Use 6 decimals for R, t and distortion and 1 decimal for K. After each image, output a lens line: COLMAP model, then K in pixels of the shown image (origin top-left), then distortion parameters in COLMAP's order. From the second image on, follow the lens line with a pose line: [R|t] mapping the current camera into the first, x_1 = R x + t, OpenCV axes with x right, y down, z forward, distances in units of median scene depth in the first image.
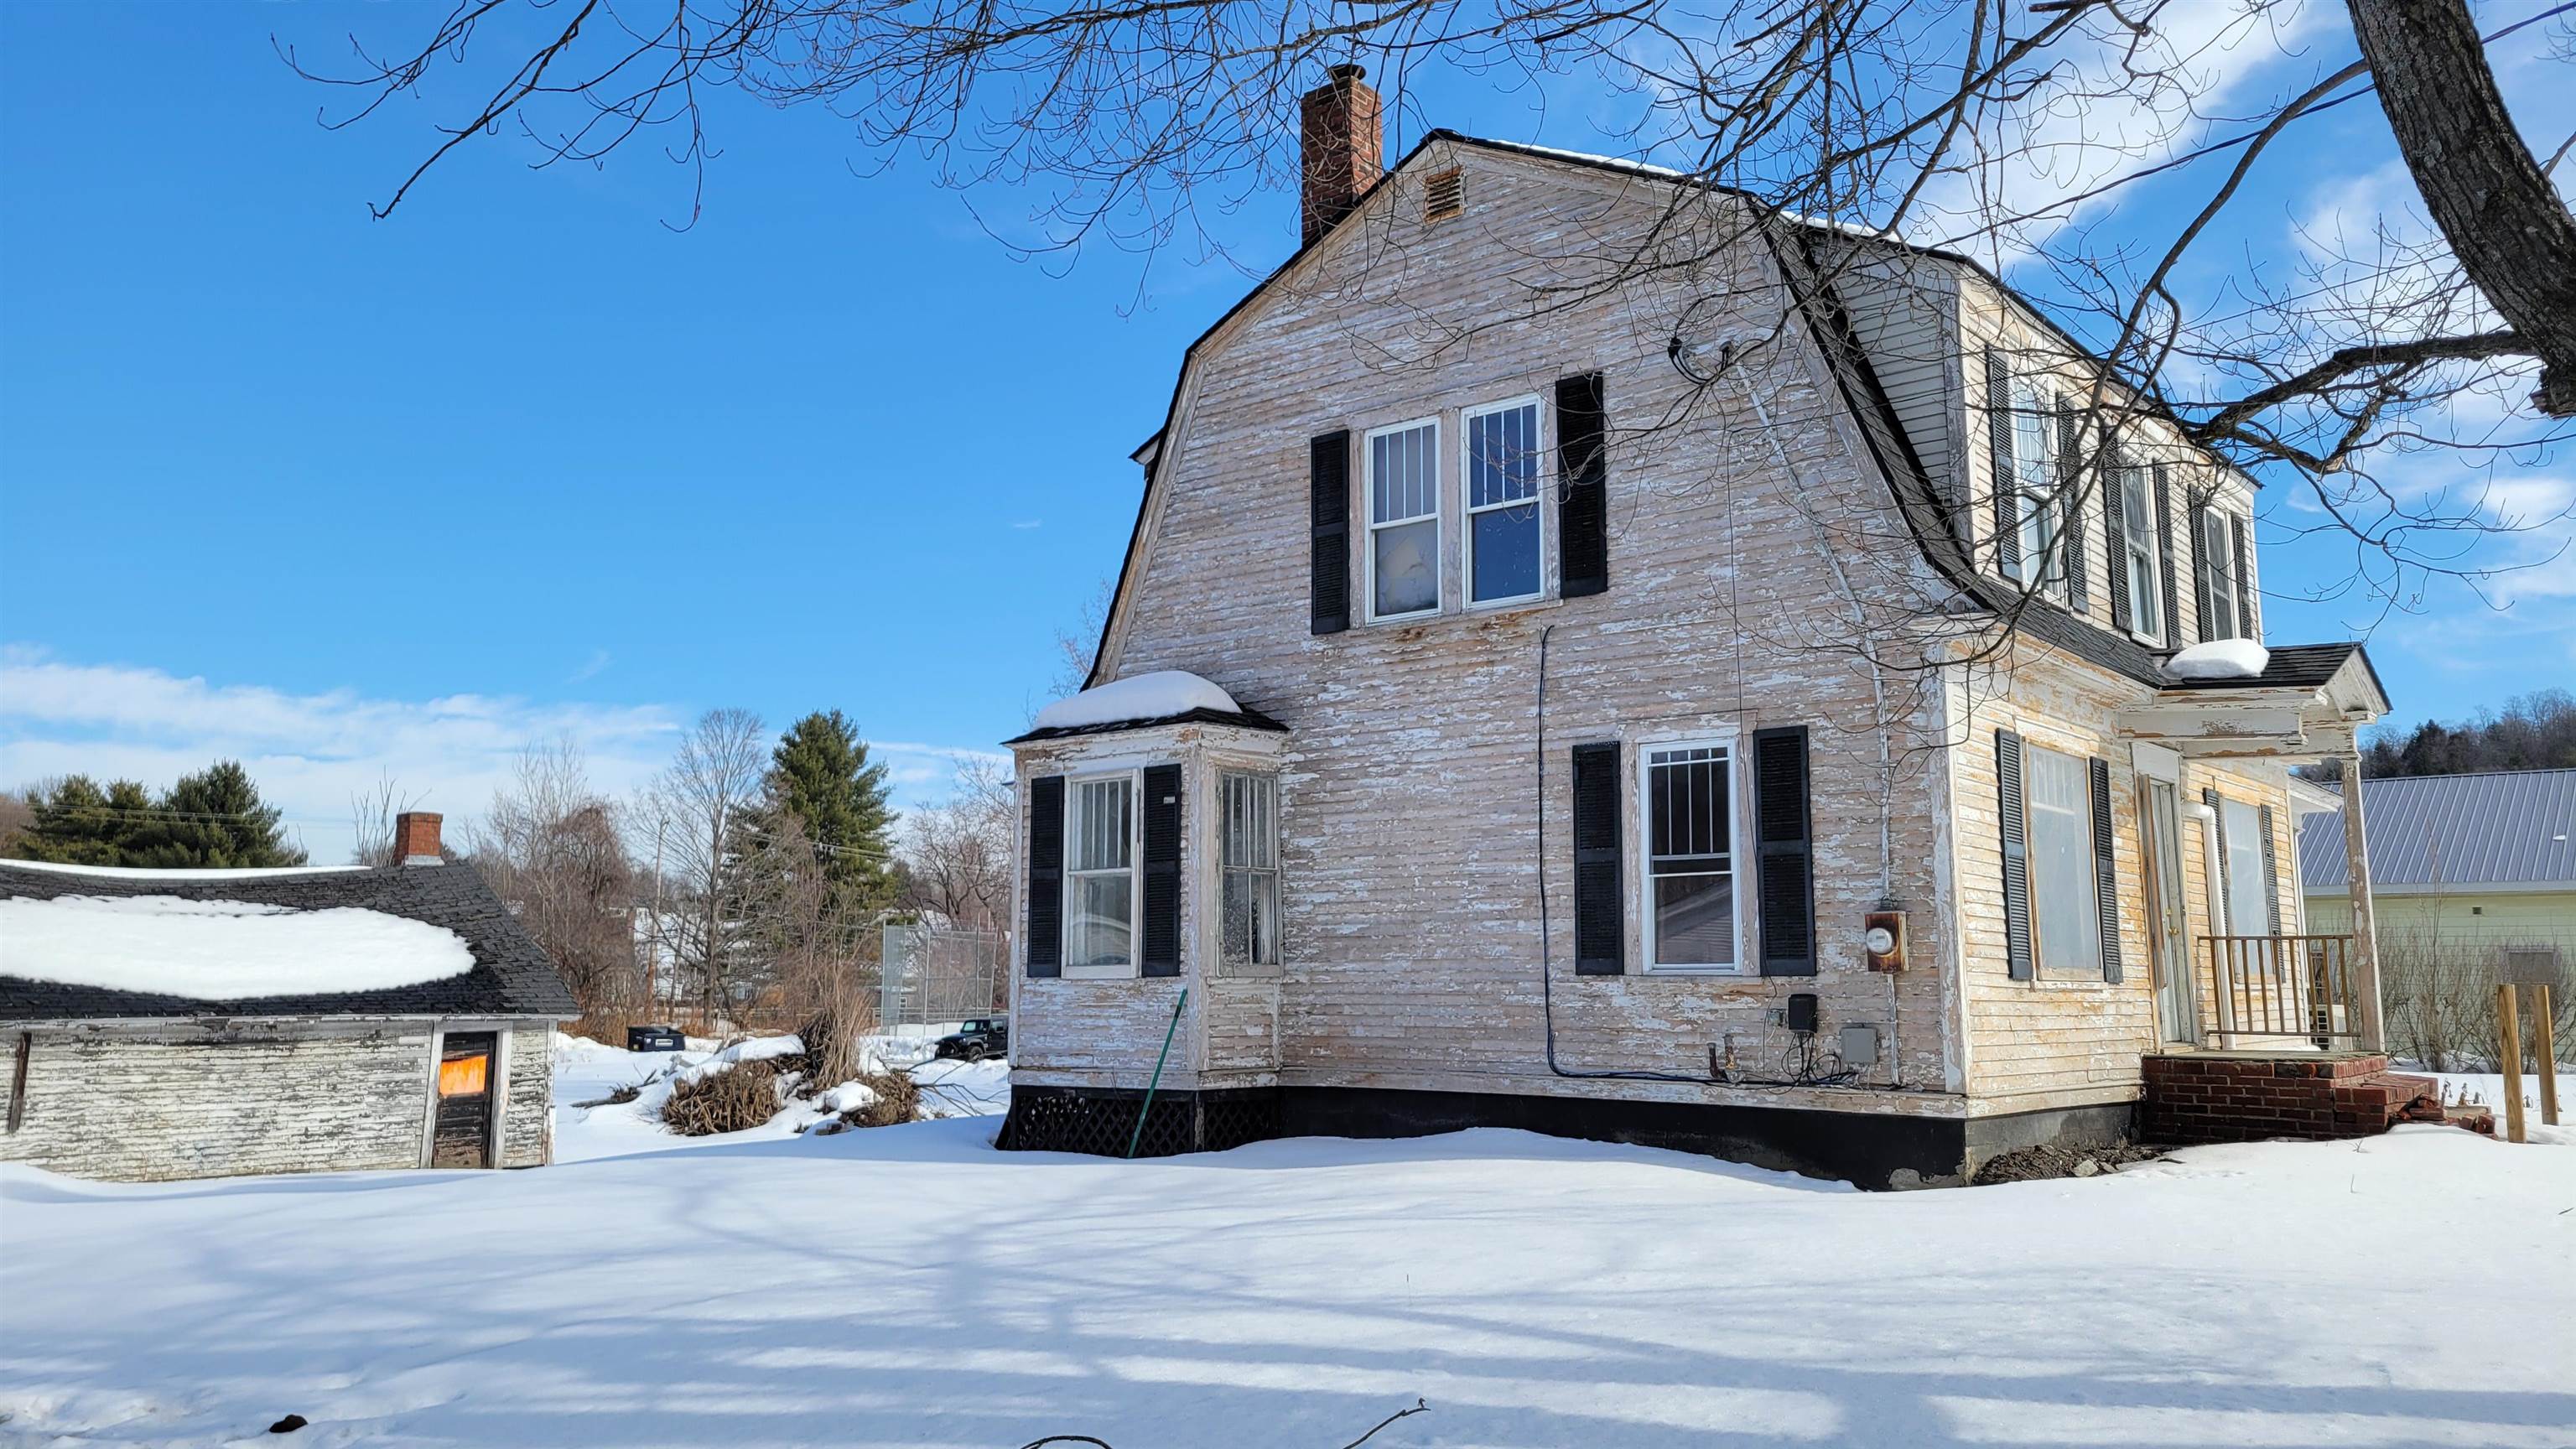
lens RADIAL K [[1950.1, 0, 1289.8], [0, 1950.1, 741.3], [0, 0, 1]] dist [0.047885, -0.027909]
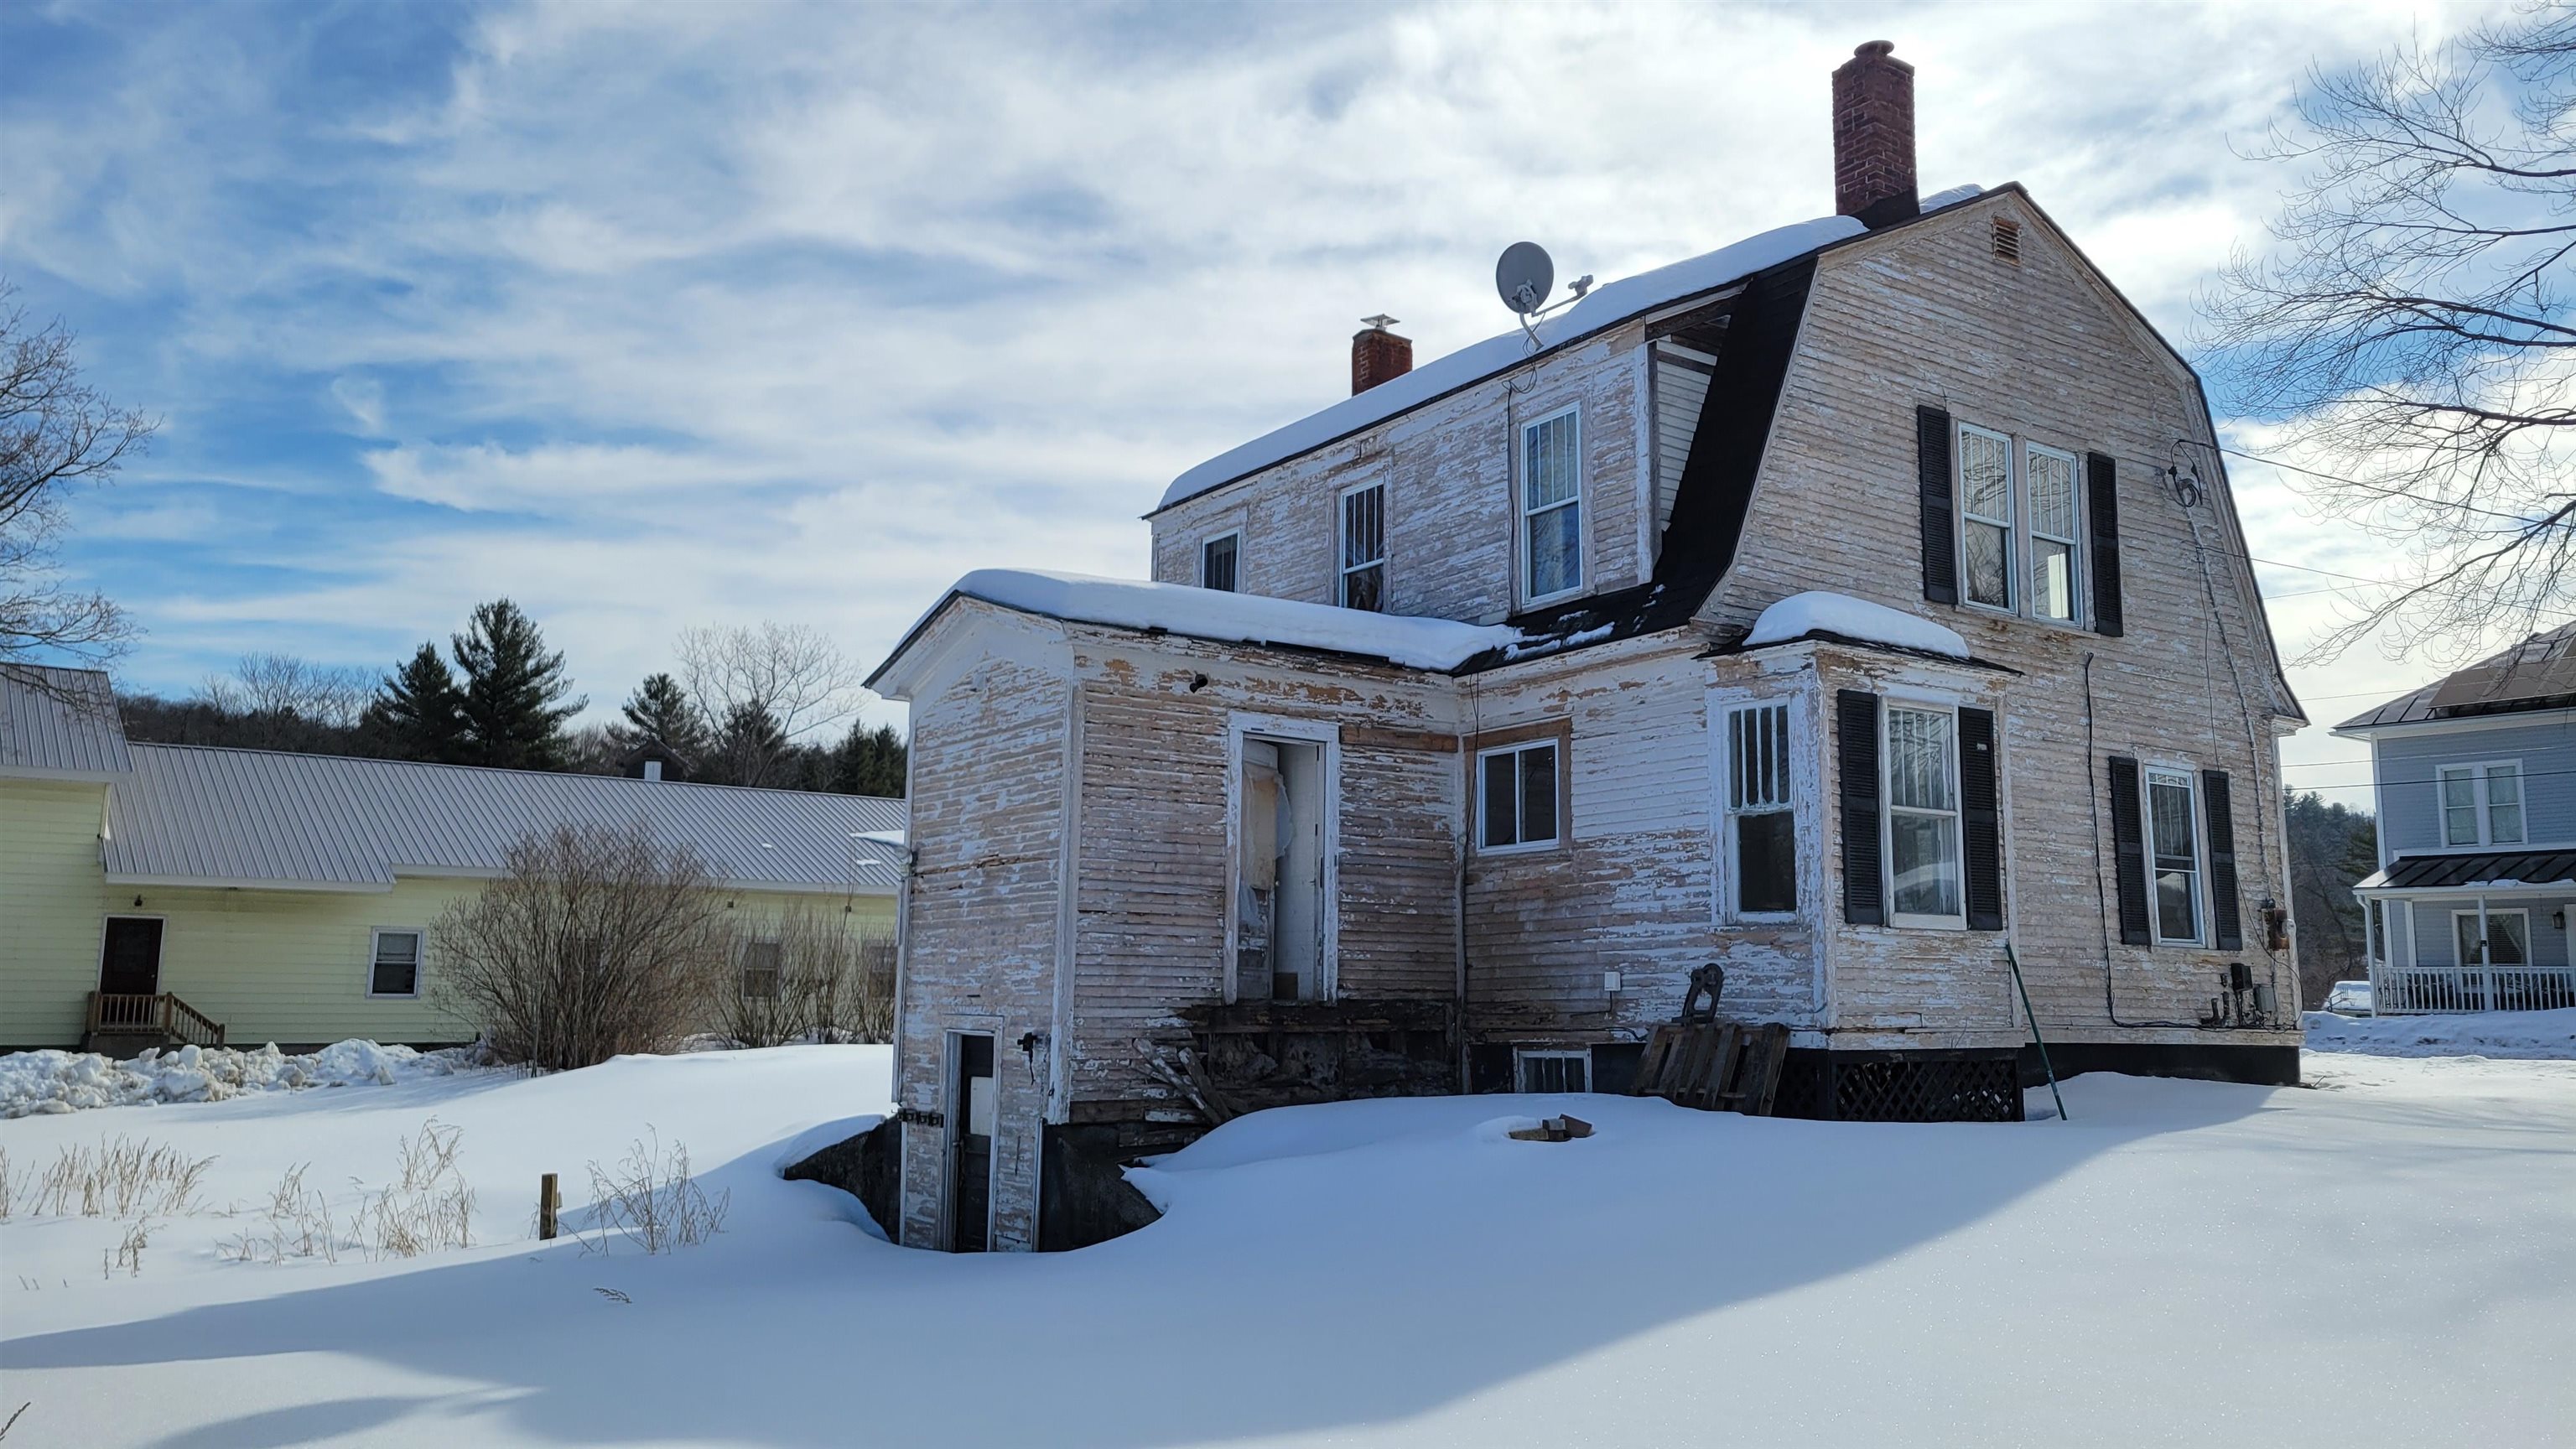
lens RADIAL K [[1950.1, 0, 1289.8], [0, 1950.1, 741.3], [0, 0, 1]] dist [0.047885, -0.027909]
pose [[0.266722, 0.129212, 0.955072, -1.084586], [-0.135070, 0.986203, -0.095703, 0.167453], [-0.954262, -0.103476, 0.280495, 1.067687]]
